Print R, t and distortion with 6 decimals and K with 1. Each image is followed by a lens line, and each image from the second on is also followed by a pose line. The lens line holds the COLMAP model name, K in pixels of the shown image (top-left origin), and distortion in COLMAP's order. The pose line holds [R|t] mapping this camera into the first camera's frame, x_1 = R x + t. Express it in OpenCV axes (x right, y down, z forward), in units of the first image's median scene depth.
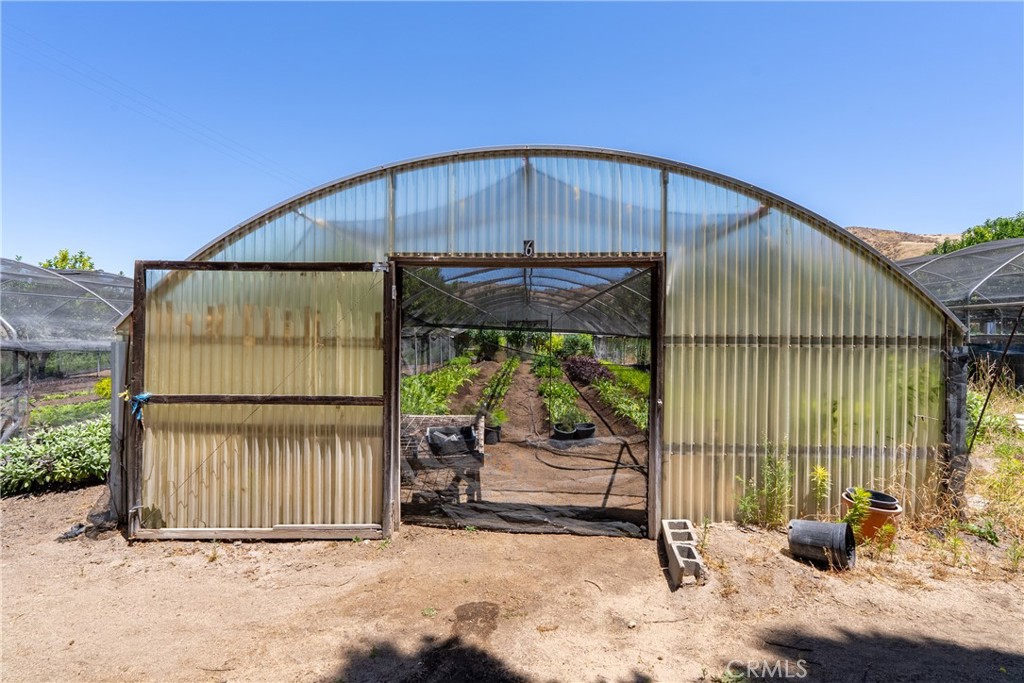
lens RADIAL K [[466.1, 0, 516.8], [0, 466.1, 337.9], [0, 0, 1]] dist [-0.007855, 0.002356]
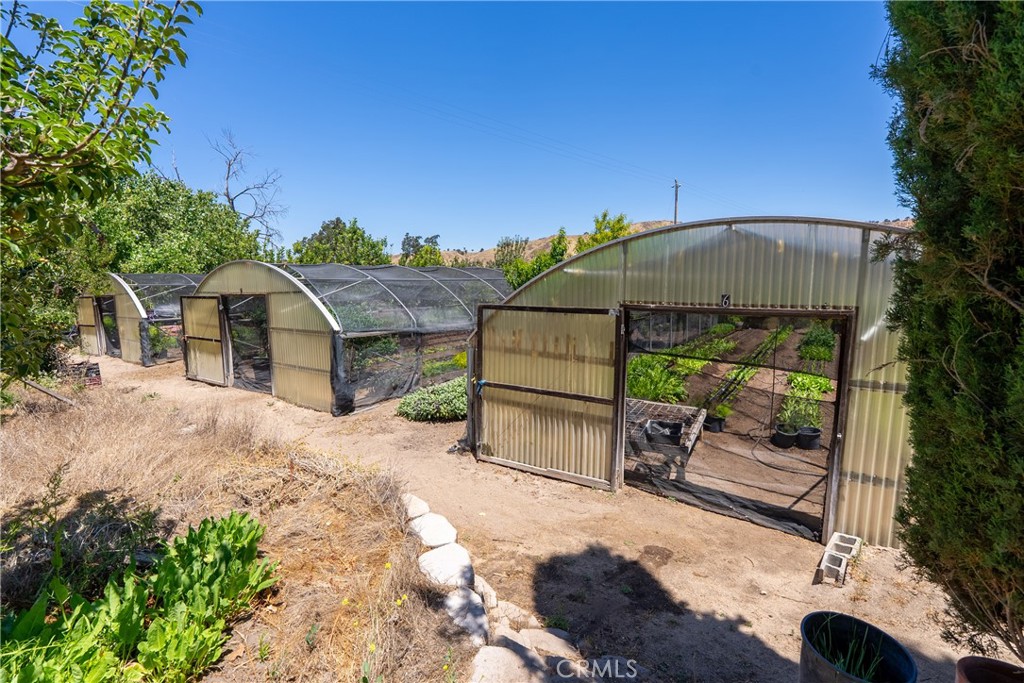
lens RADIAL K [[466.1, 0, 510.2], [0, 466.1, 340.0], [0, 0, 1]] dist [-0.007855, 0.002356]
pose [[0.837004, 0.062088, -0.543664, 0.229931], [0.001919, 0.993203, 0.116380, -0.233373], [0.547194, -0.098454, 0.831195, -0.388054]]
